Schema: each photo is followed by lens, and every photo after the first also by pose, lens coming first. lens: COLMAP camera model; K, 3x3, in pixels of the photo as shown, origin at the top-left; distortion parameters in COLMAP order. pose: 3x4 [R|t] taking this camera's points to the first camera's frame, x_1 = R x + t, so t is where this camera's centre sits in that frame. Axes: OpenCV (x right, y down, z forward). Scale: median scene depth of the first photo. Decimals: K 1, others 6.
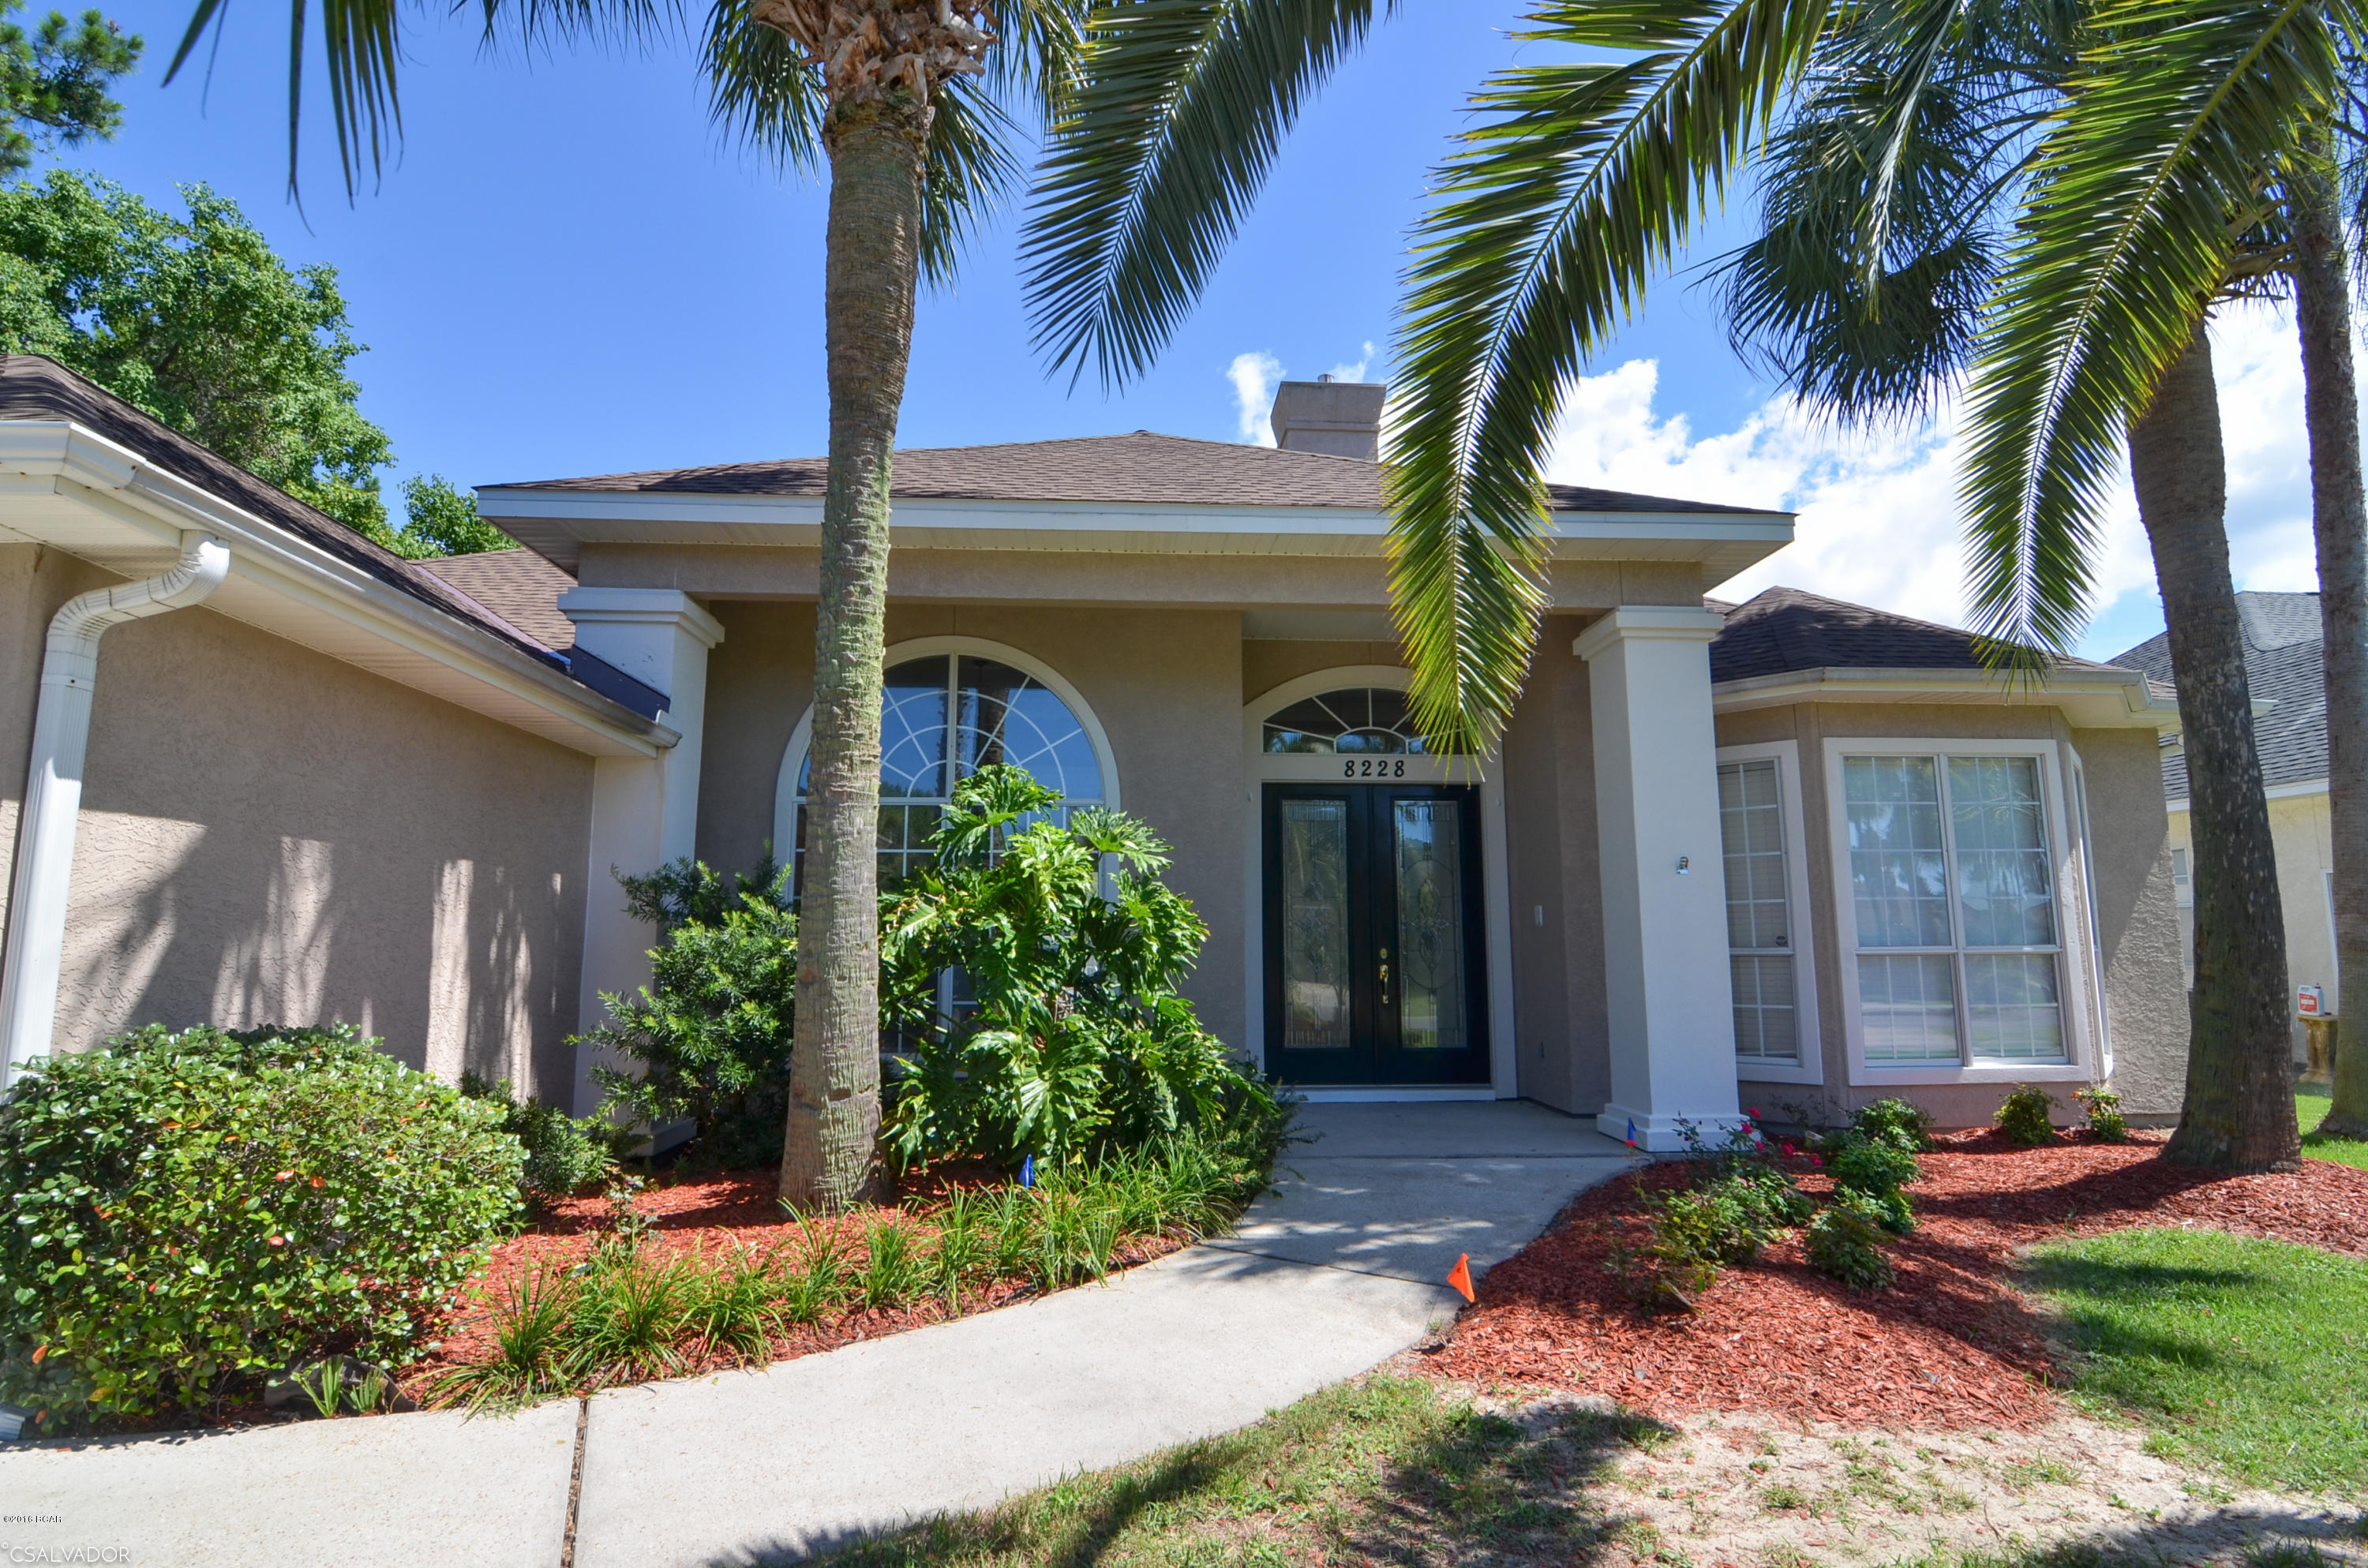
lens RADIAL K [[1181.3, 0, 1165.4], [0, 1181.3, 765.7], [0, 0, 1]] dist [-0.004905, -0.012105]
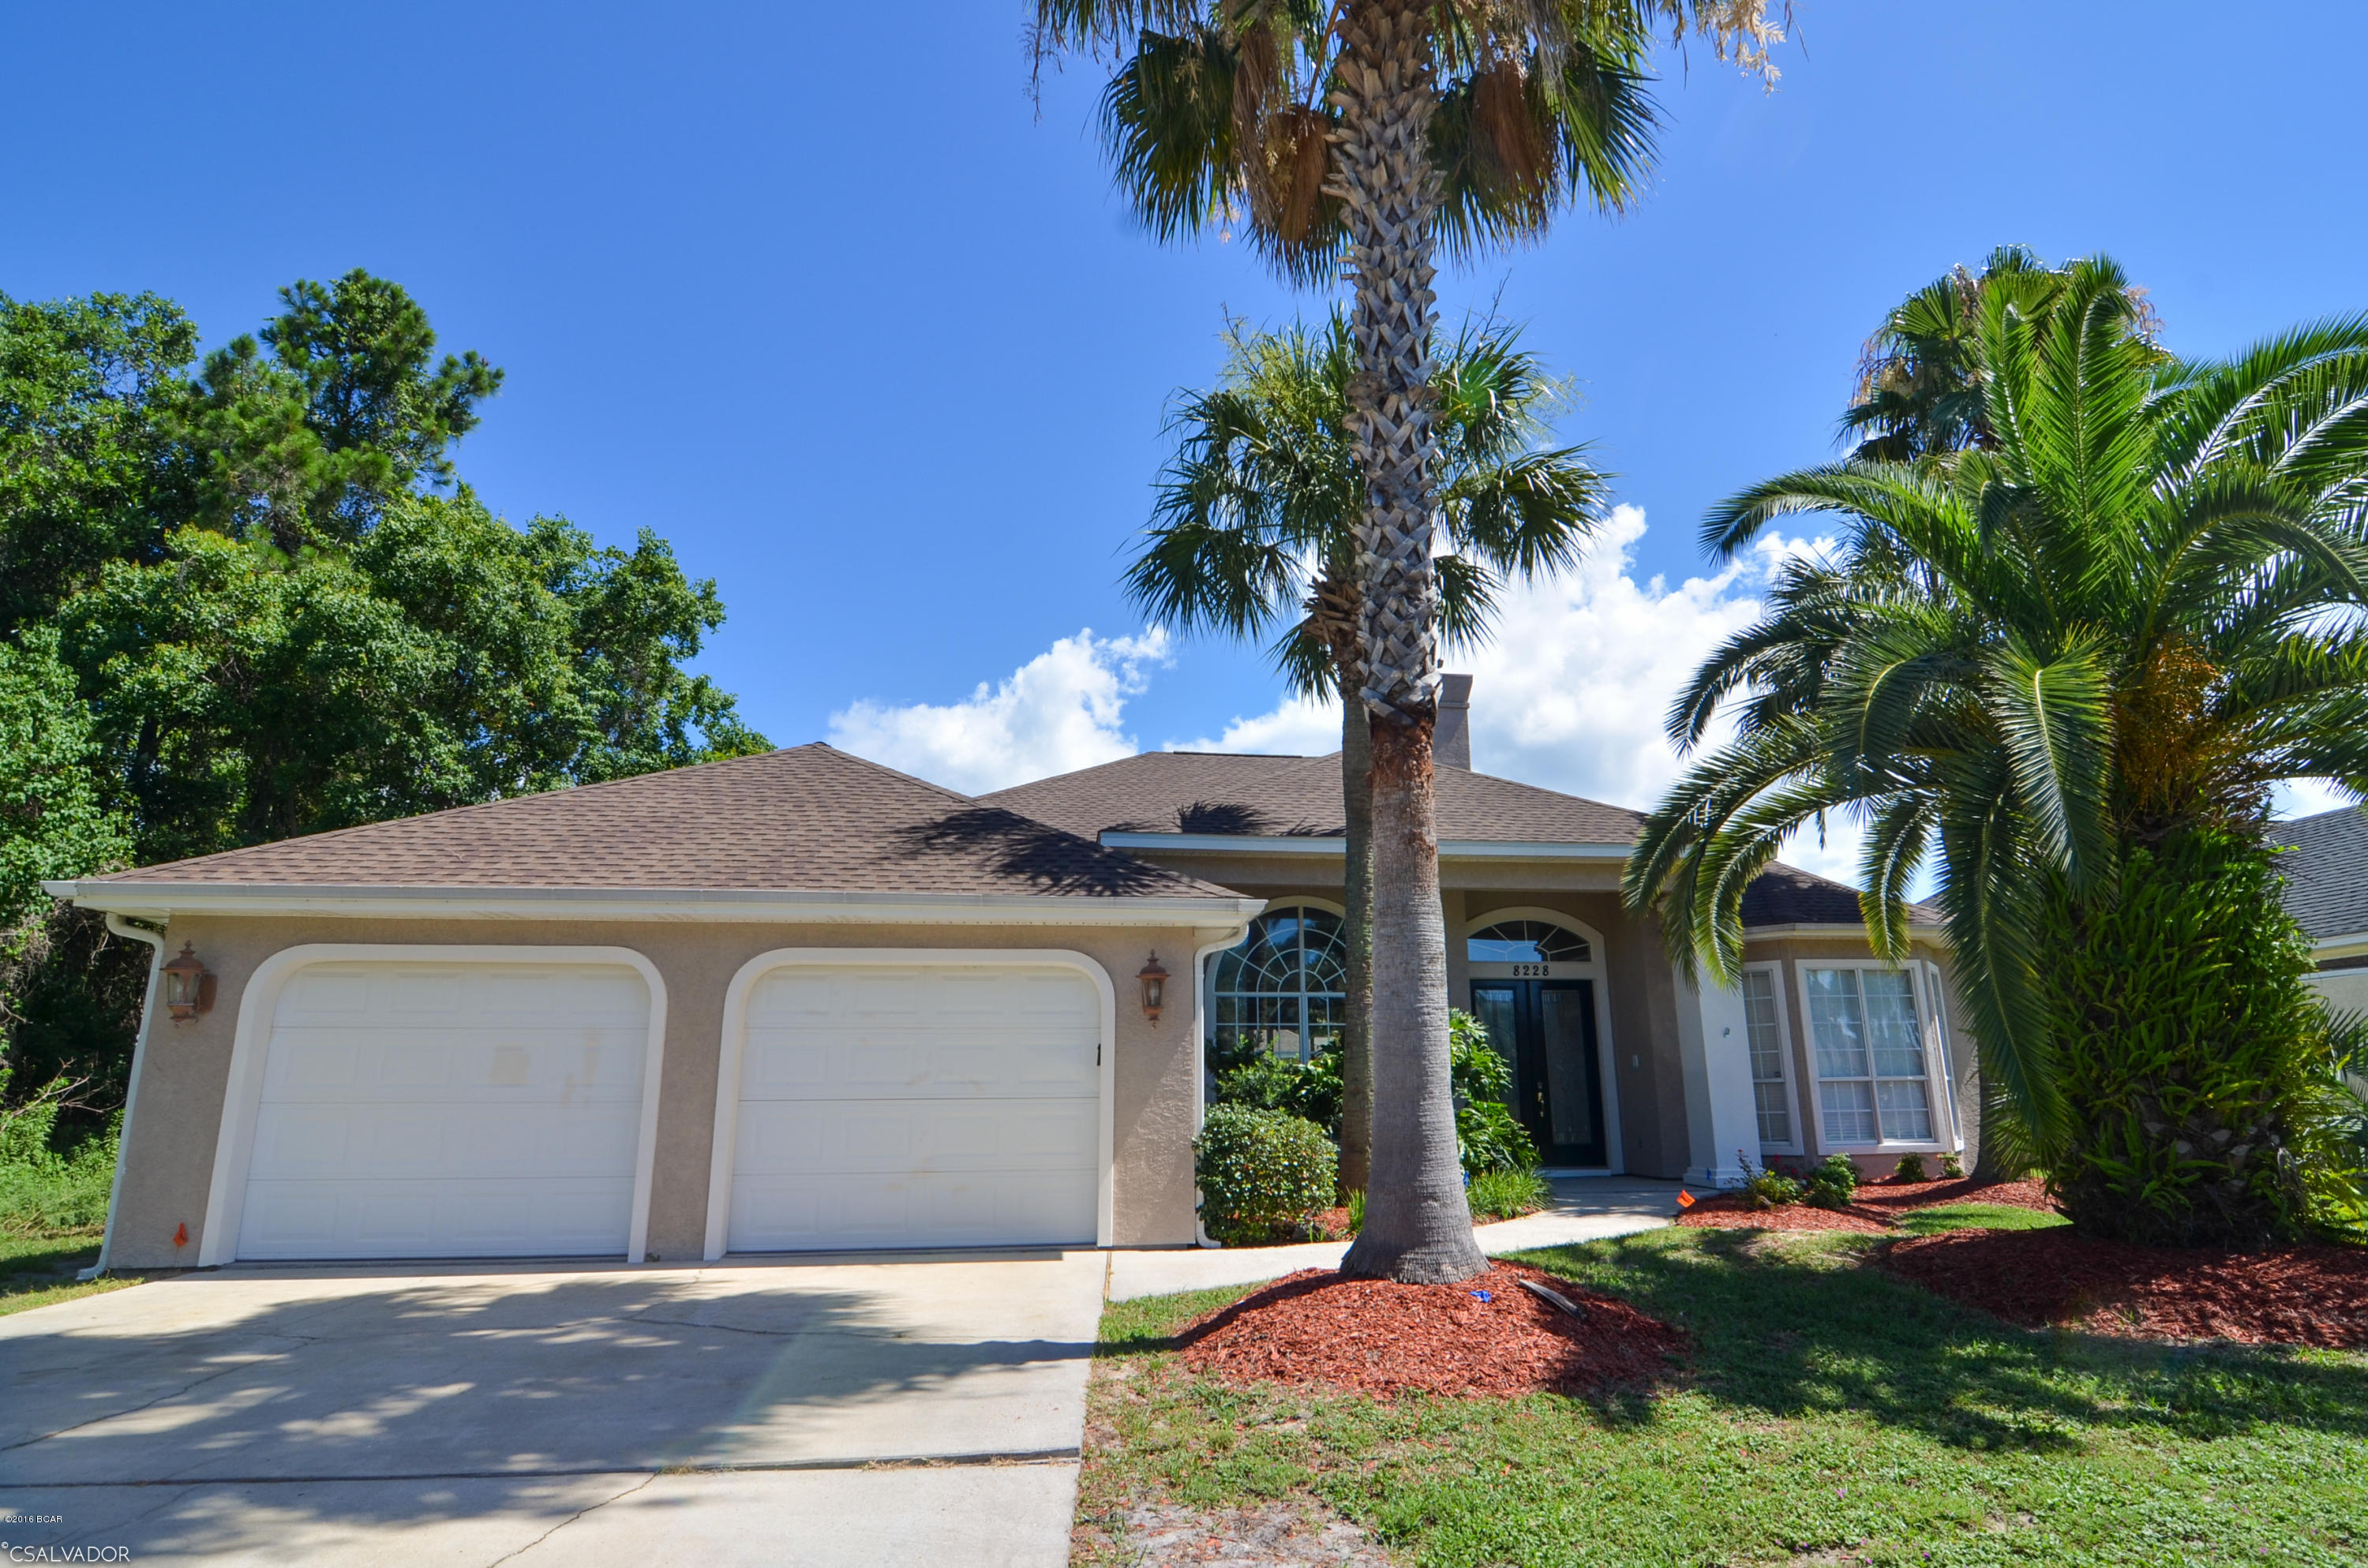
lens RADIAL K [[1181.3, 0, 1208.8], [0, 1181.3, 796.8], [0, 0, 1]] dist [-0.004905, -0.012105]
pose [[0.997552, 0.012406, 0.068821, -0.480798], [-0.005789, 0.995410, -0.095522, -0.097839], [-0.069690, 0.094890, 0.993045, -0.778481]]
